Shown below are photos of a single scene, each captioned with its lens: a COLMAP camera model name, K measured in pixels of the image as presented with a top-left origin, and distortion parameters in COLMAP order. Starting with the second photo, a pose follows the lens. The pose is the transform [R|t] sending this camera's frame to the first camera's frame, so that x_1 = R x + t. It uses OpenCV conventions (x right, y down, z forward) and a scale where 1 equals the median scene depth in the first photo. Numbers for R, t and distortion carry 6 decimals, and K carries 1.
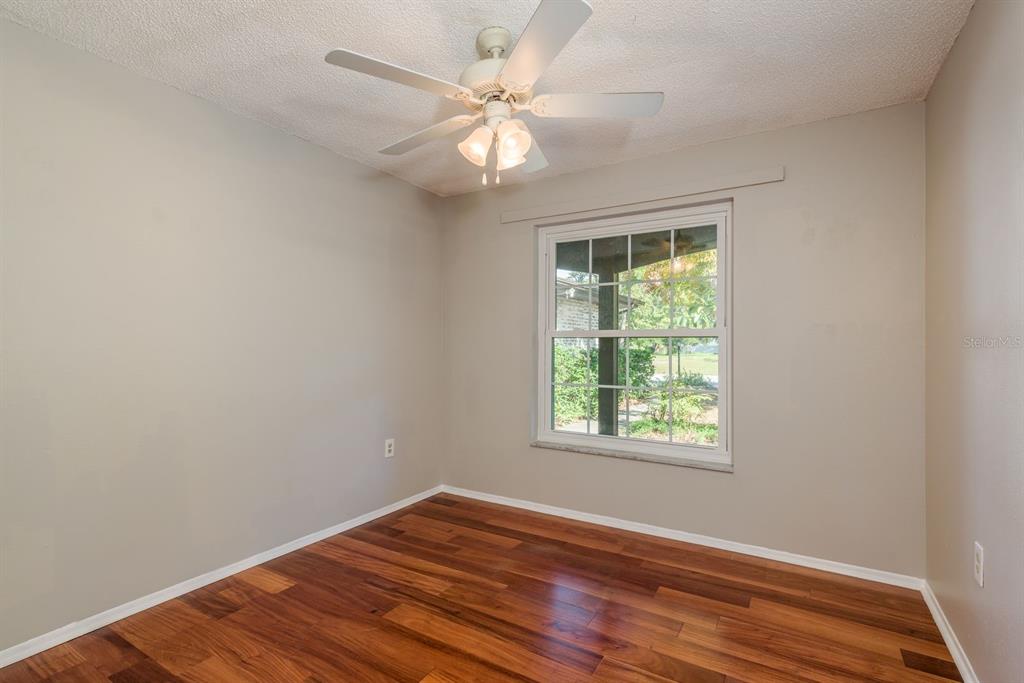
lens RADIAL K [[485.6, 0, 514.6], [0, 485.6, 343.9], [0, 0, 1]] dist [0.017346, -0.000811]
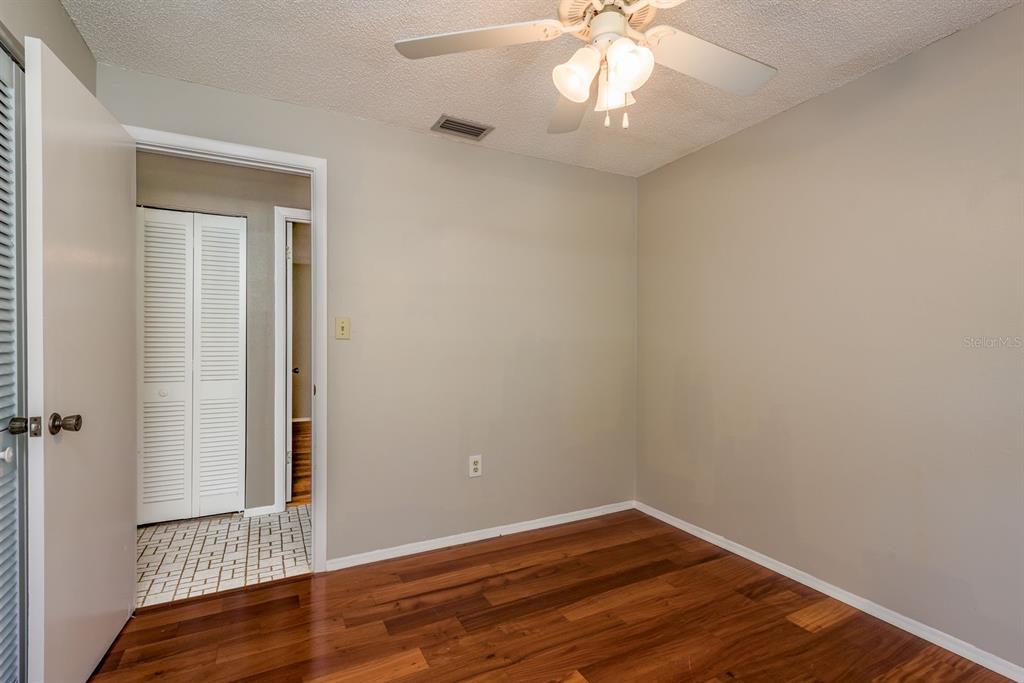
lens RADIAL K [[485.6, 0, 514.6], [0, 485.6, 343.9], [0, 0, 1]] dist [0.017346, -0.000811]
pose [[-0.522952, -0.003536, -0.852355, 0.608350], [0.000451, 0.999990, -0.004425, 0.001402], [0.852362, -0.002699, -0.522945, 1.141765]]
